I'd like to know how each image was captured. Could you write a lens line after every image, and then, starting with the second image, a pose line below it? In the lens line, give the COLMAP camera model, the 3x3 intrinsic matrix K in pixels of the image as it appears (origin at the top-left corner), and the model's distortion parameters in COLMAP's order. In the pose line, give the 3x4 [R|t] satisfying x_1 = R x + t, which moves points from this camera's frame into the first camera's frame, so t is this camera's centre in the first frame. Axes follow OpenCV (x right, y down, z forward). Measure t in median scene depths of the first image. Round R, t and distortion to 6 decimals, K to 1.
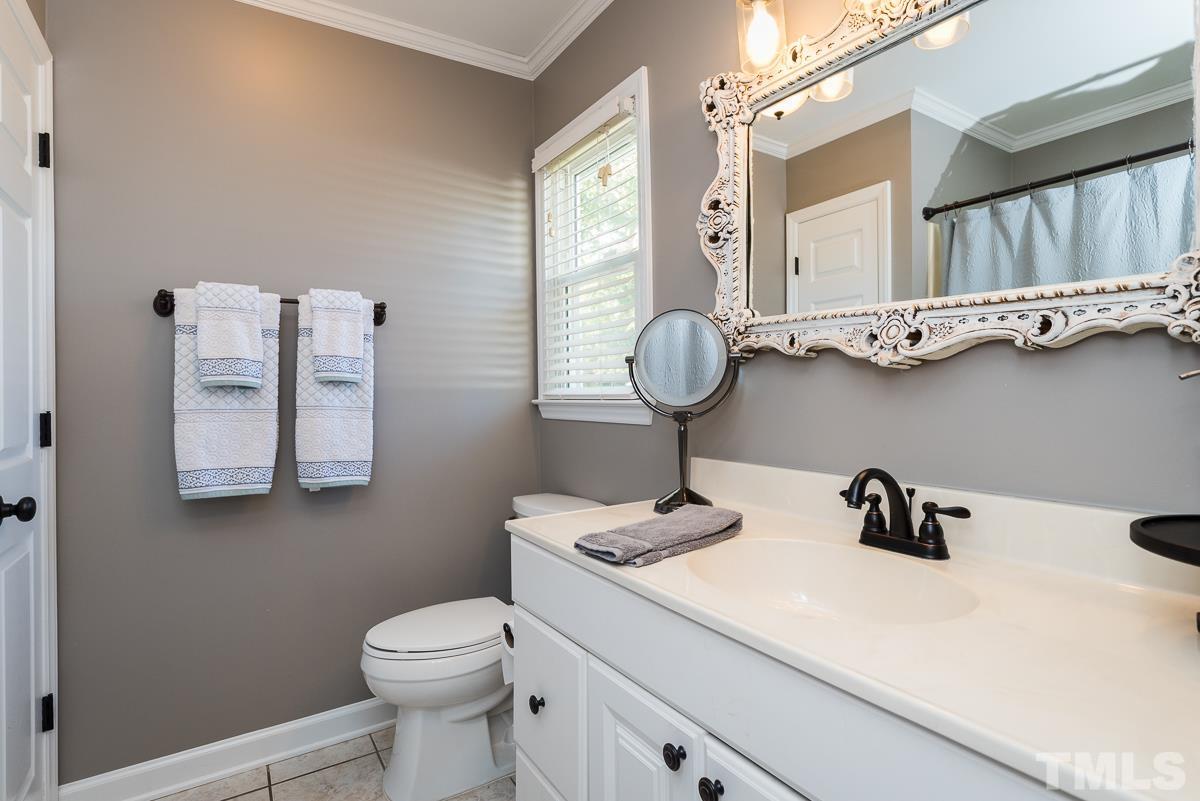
lens RADIAL K [[594.9, 0, 594.8], [0, 594.9, 382.9], [0, 0, 1]] dist [-0.005252, 0.003523]
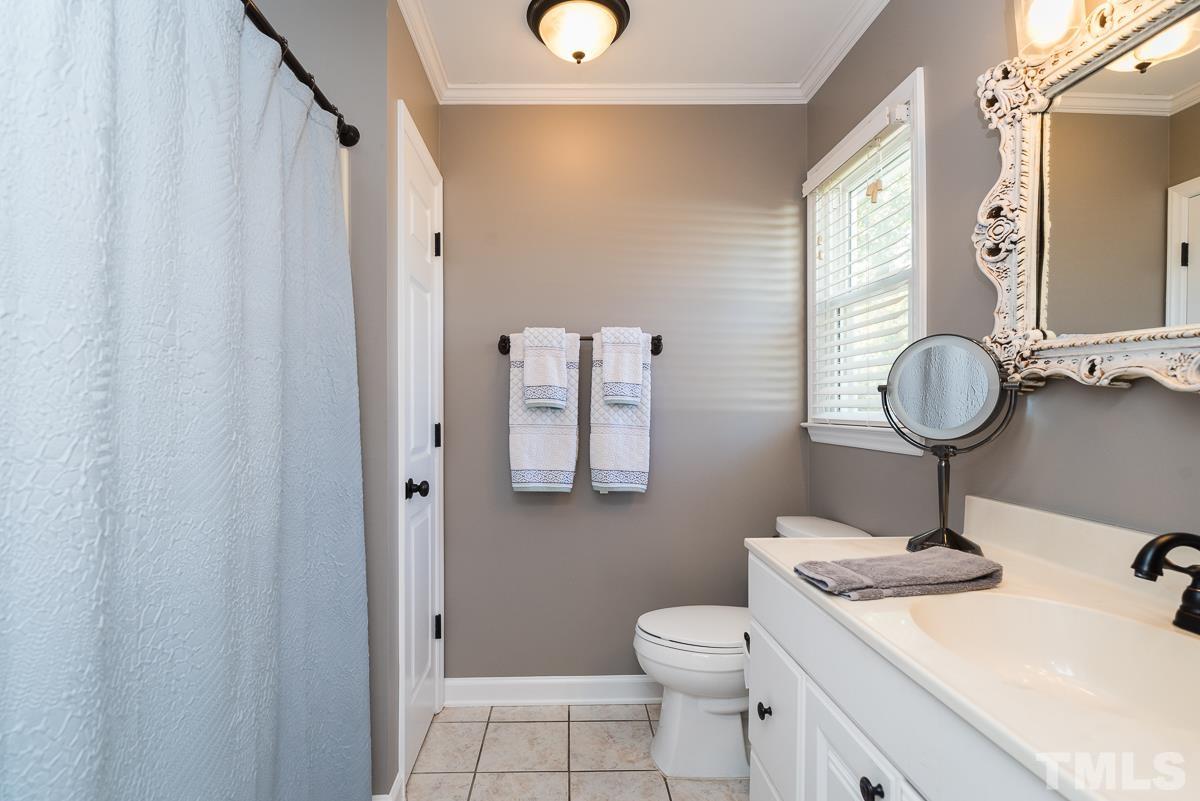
lens RADIAL K [[594.9, 0, 596.3], [0, 594.9, 401.8], [0, 0, 1]] dist [-0.005252, 0.003523]
pose [[0.862099, 0.015435, -0.506504, 0.142196], [-0.007621, 0.999818, 0.017497, -0.029870], [0.506682, -0.011223, 0.862060, -0.061838]]
